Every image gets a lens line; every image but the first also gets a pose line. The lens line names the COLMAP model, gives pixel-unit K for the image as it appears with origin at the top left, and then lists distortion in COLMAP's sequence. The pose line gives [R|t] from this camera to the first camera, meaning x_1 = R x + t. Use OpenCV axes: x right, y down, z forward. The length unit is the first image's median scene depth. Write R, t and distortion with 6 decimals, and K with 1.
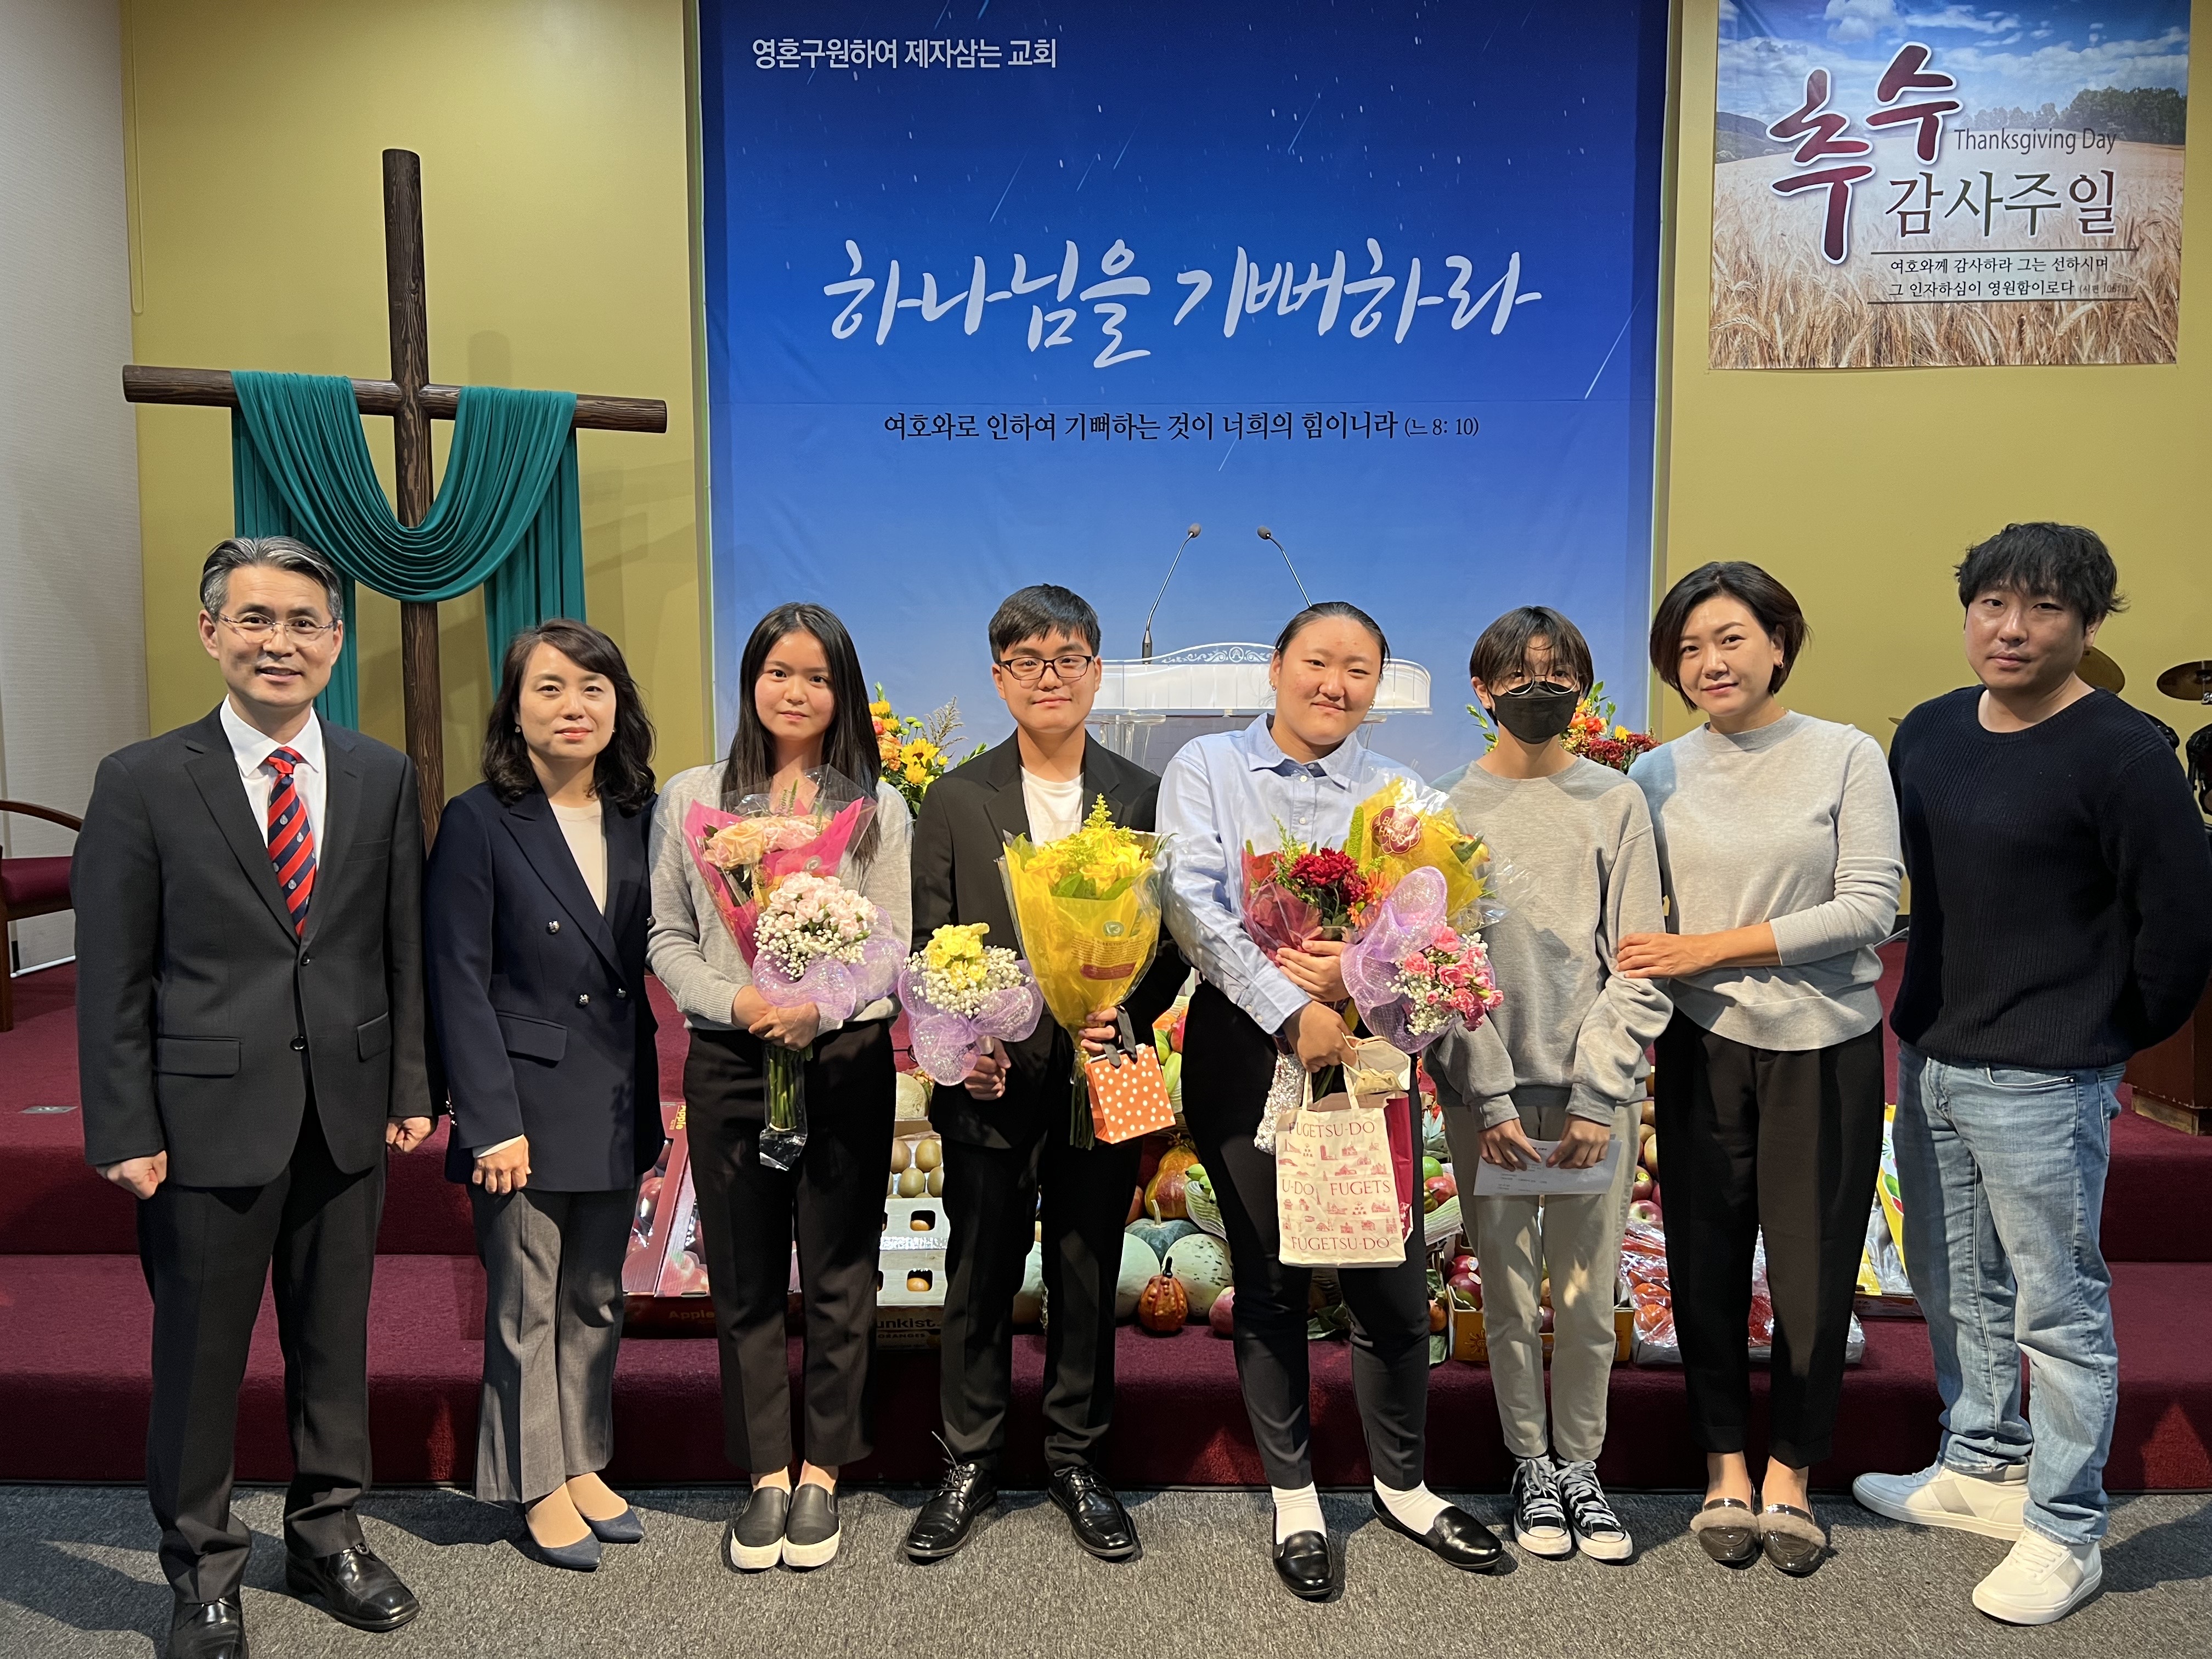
lens RADIAL K [[1694.3, 0, 1091.3], [0, 1694.3, 837.7], [0, 0, 1]] dist [0.055496, -0.061286]
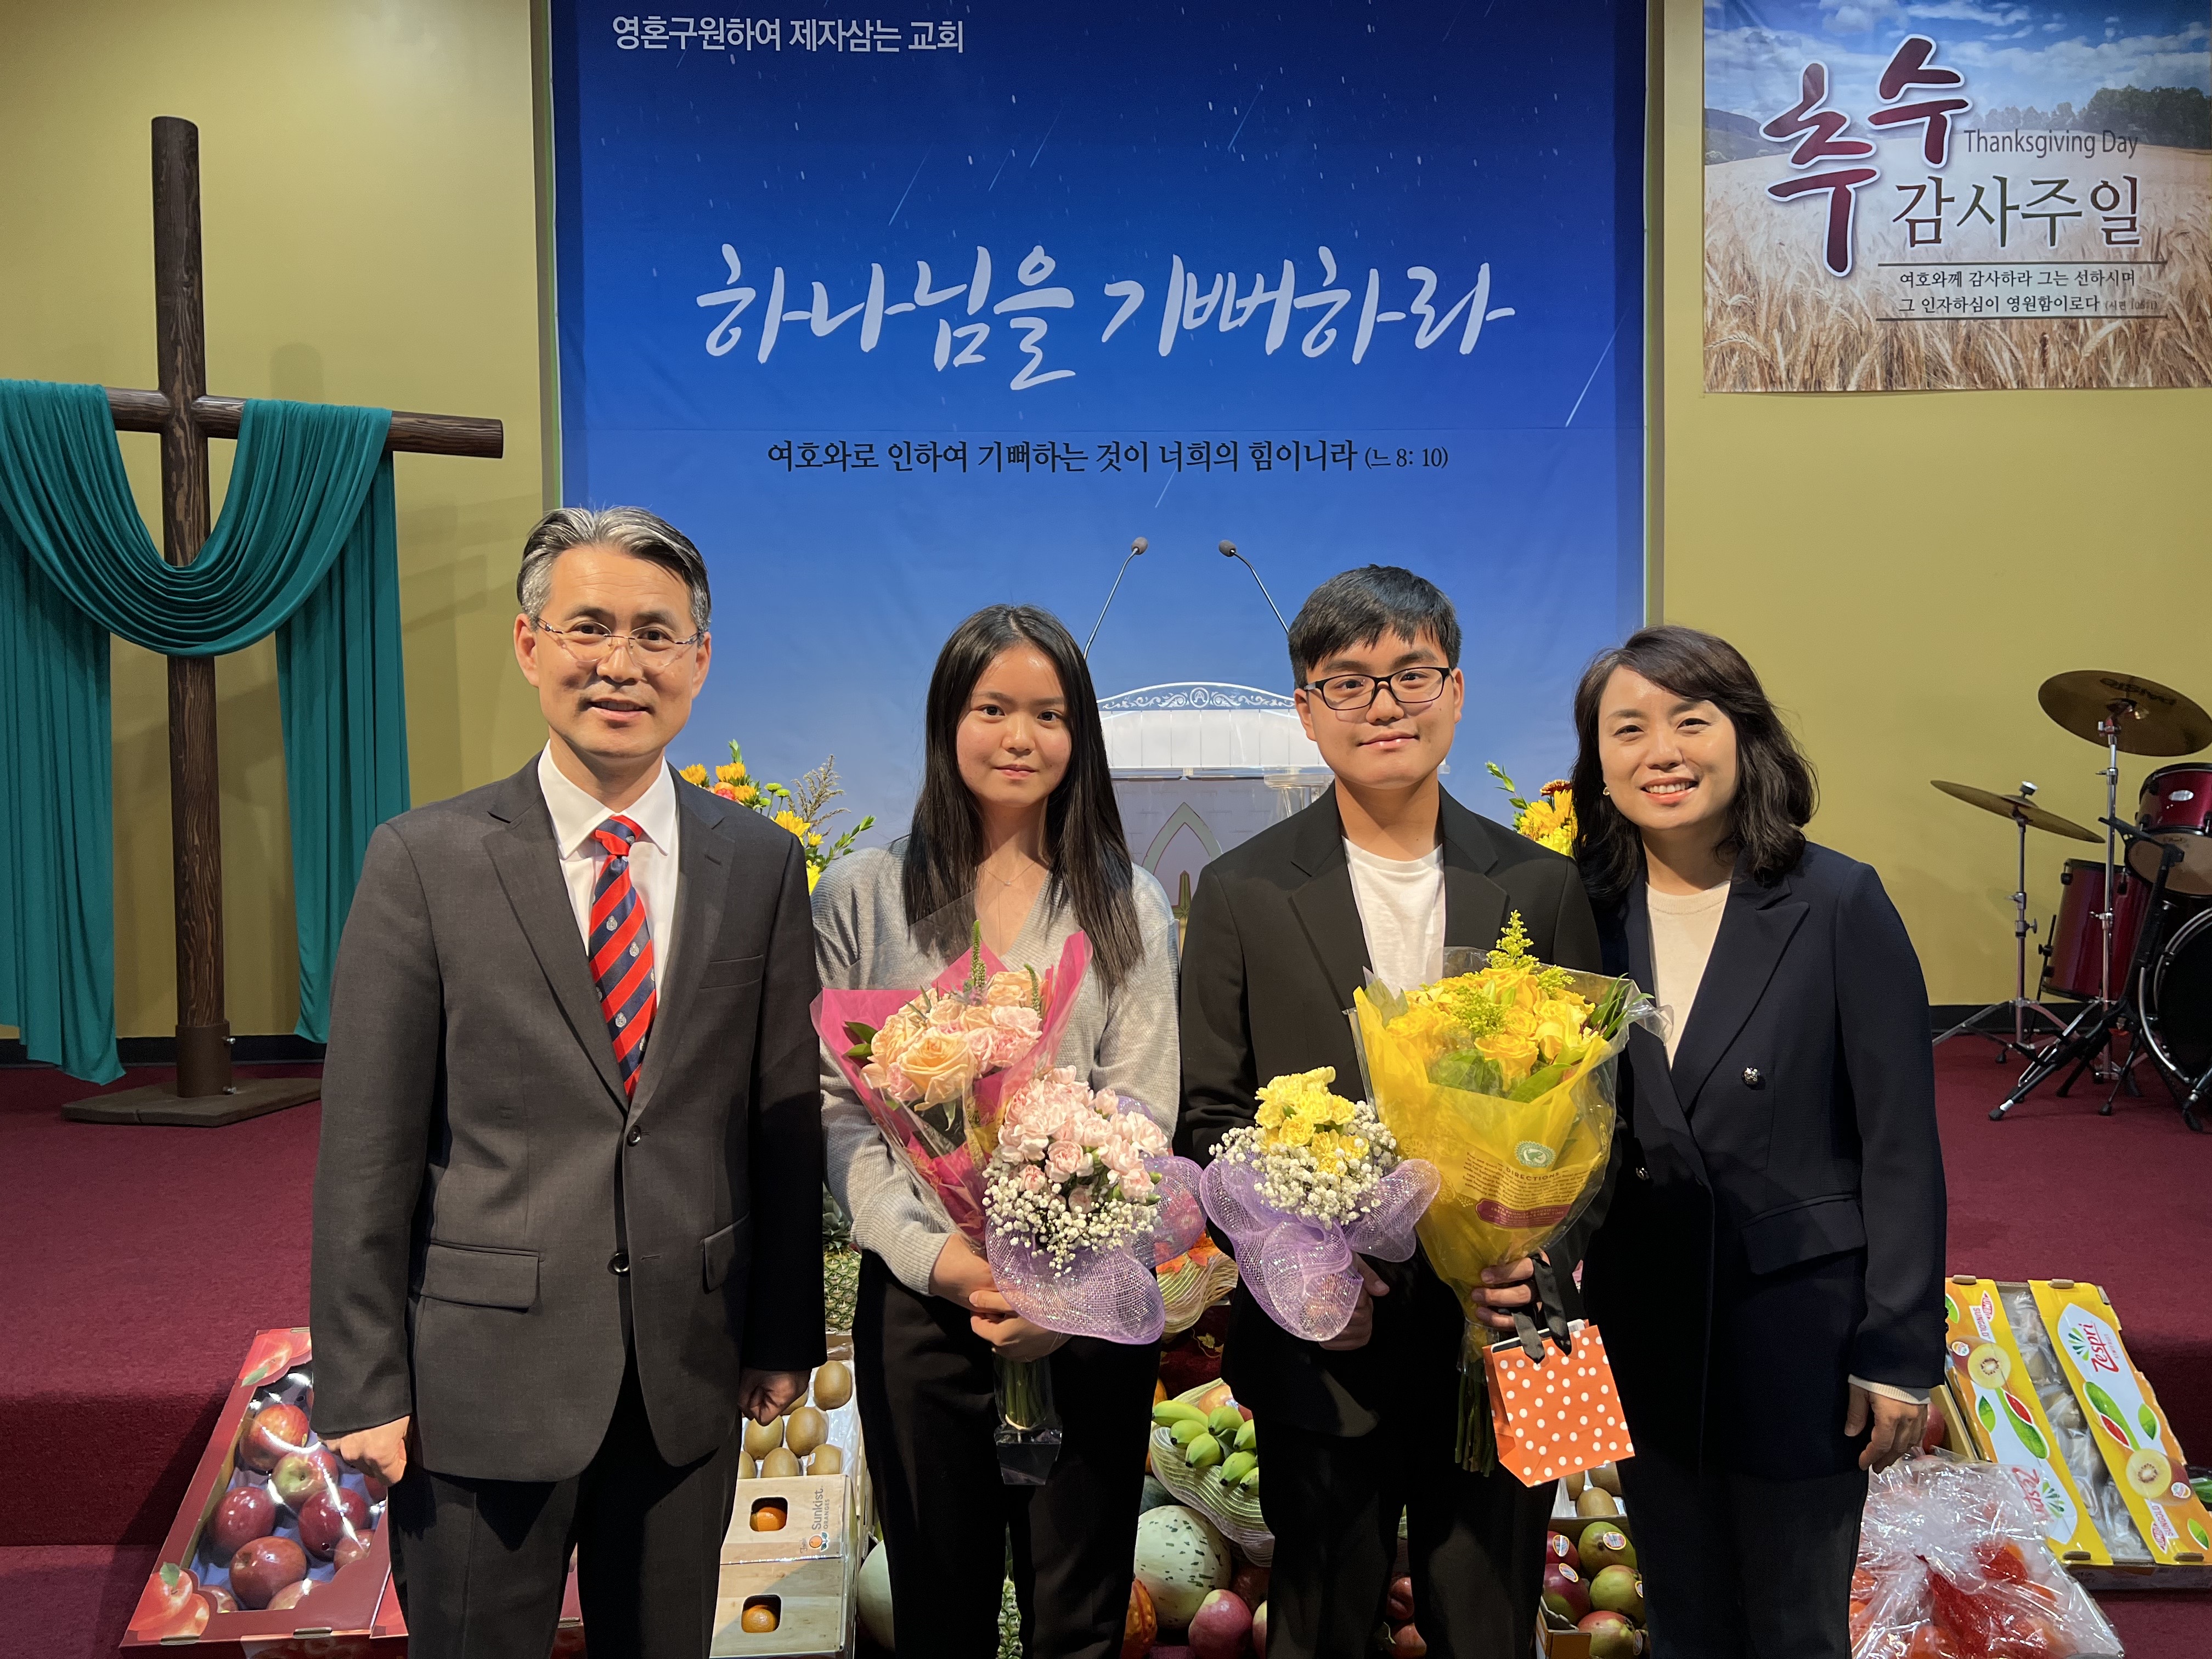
lens RADIAL K [[1694.3, 0, 1105.1], [0, 1694.3, 823.6], [0, 0, 1]] dist [0.055496, -0.061286]
pose [[0.998506, -0.010880, 0.053540, 0.000754], [0.013878, 0.998338, -0.055942, -0.005193], [-0.052842, 0.056601, 0.996997, 0.143195]]
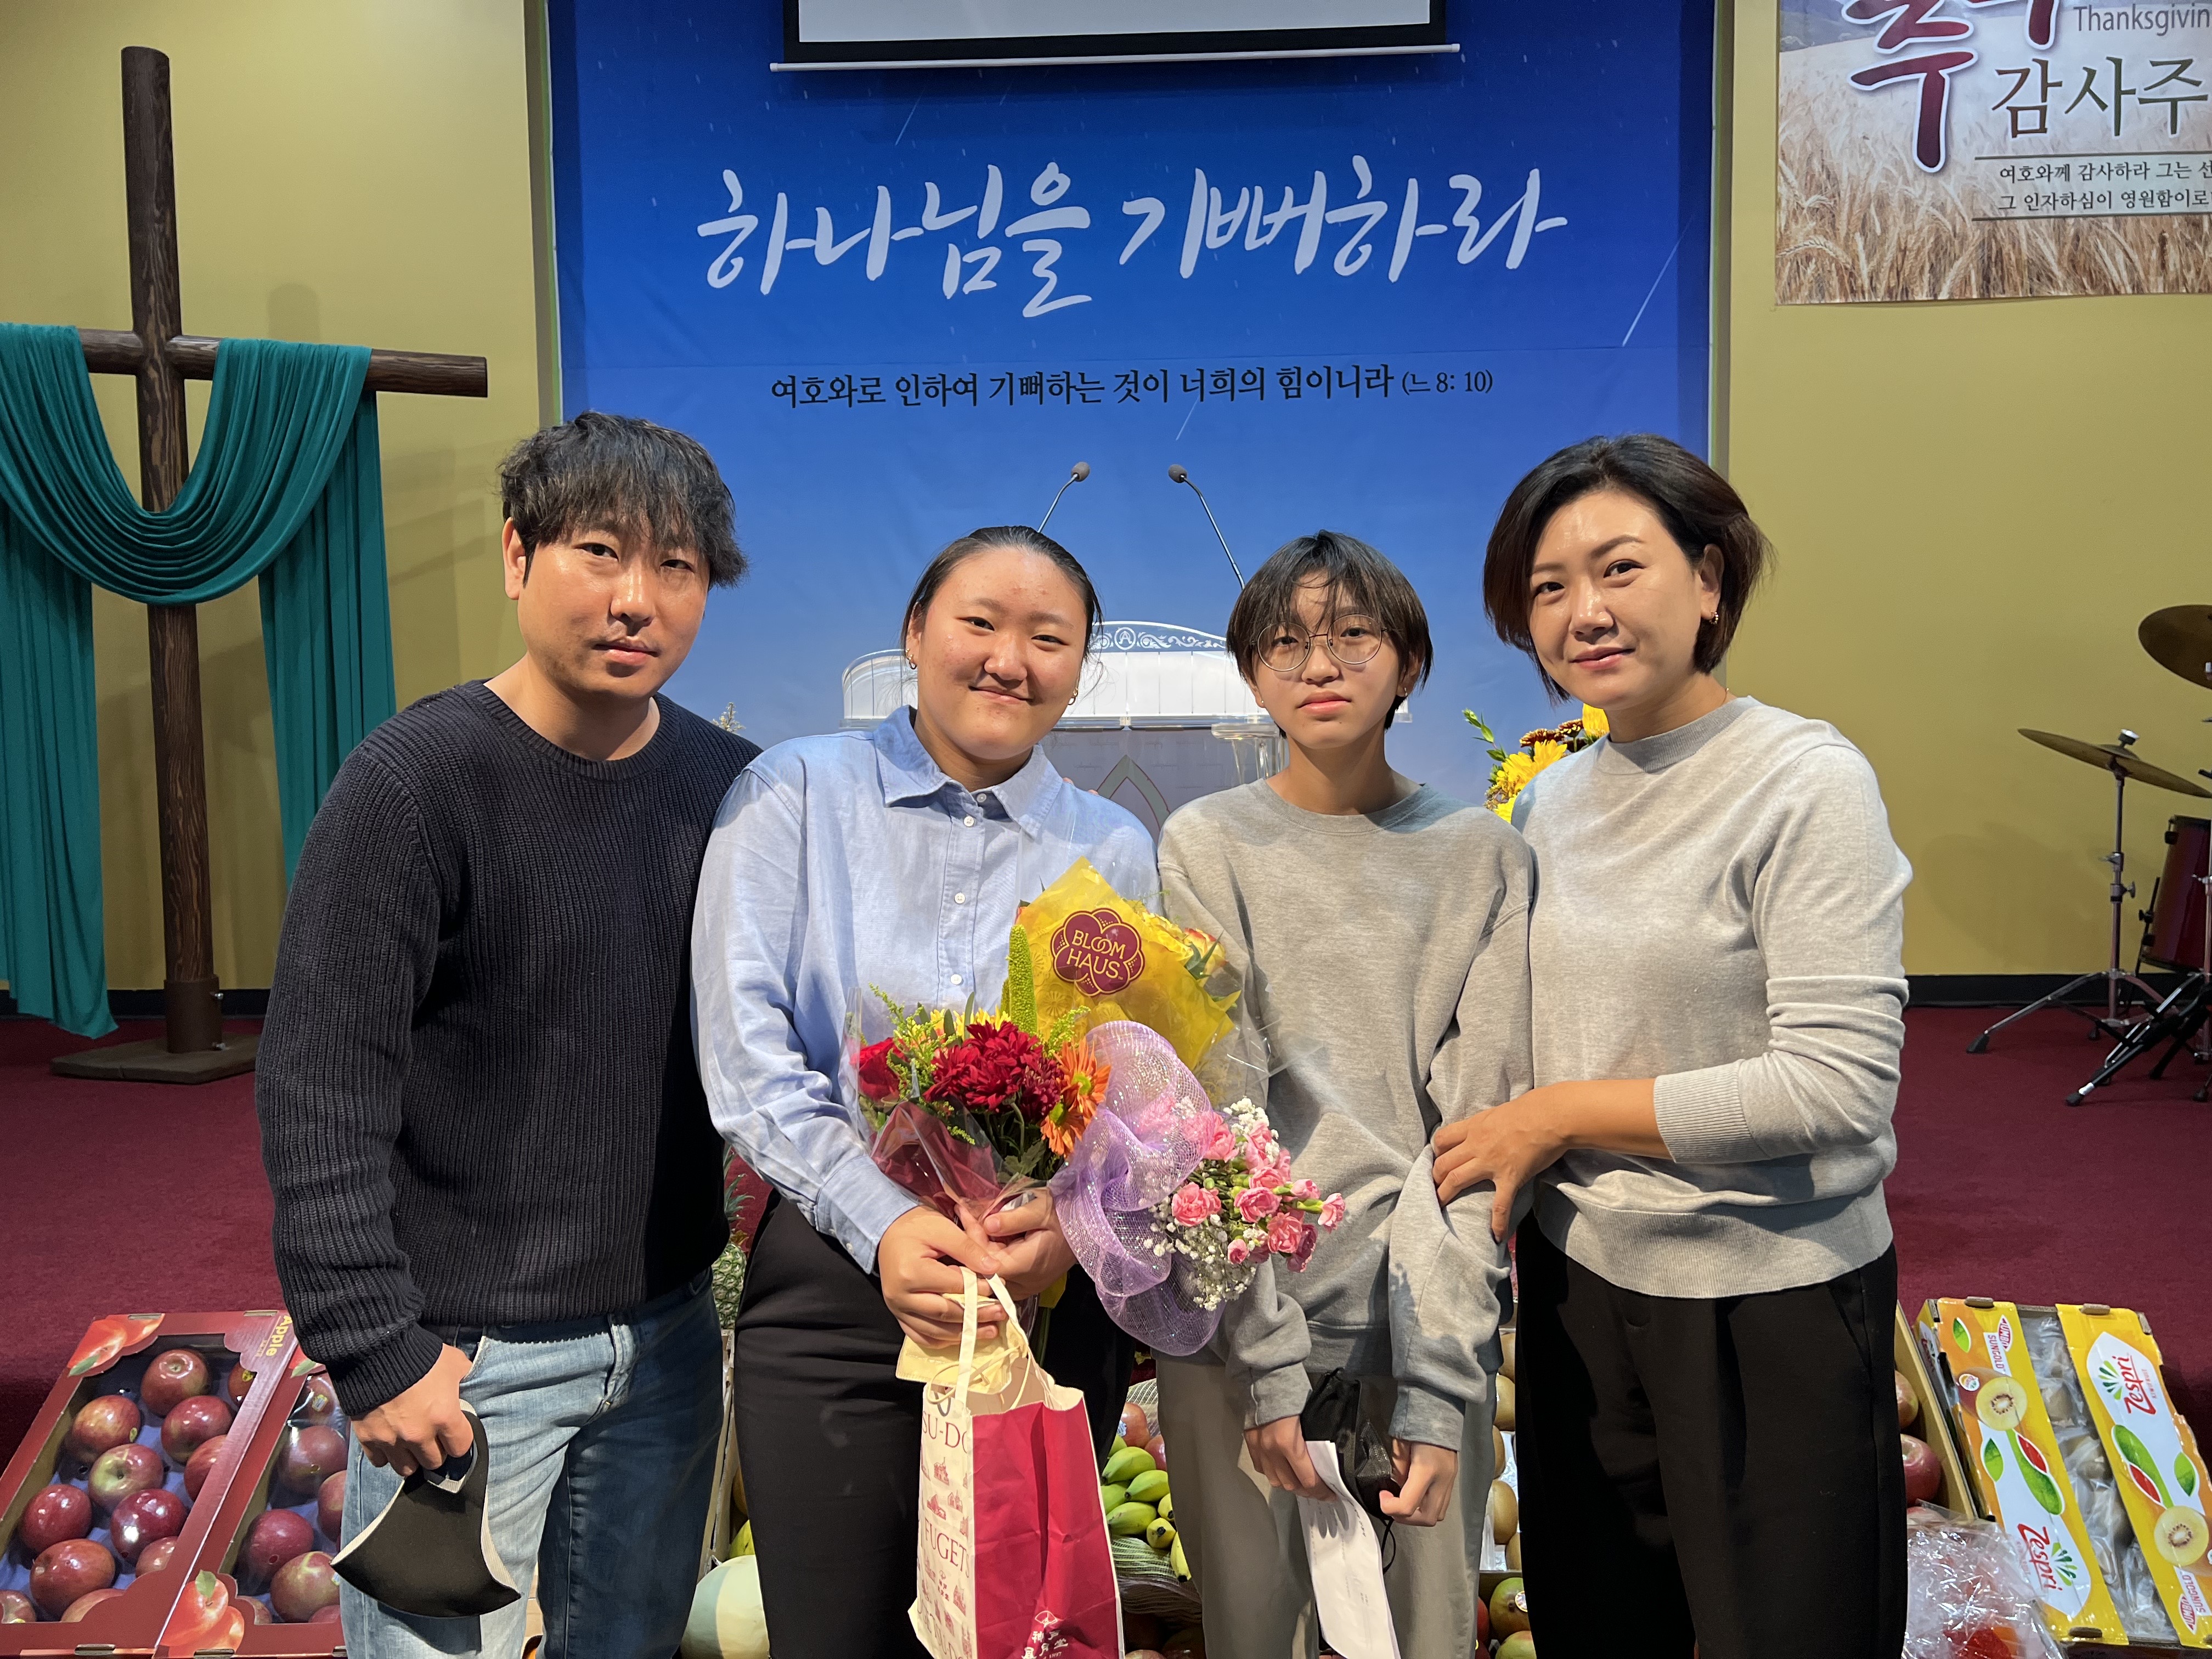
lens RADIAL K [[1694.3, 0, 1094.9], [0, 1694.3, 826.2], [0, 0, 1]] dist [0.055496, -0.061286]
pose [[0.999700, -0.009885, -0.022416, 0.052894], [0.009296, 0.999612, -0.026251, -0.007846], [0.022667, 0.026034, 0.999404, 0.184398]]
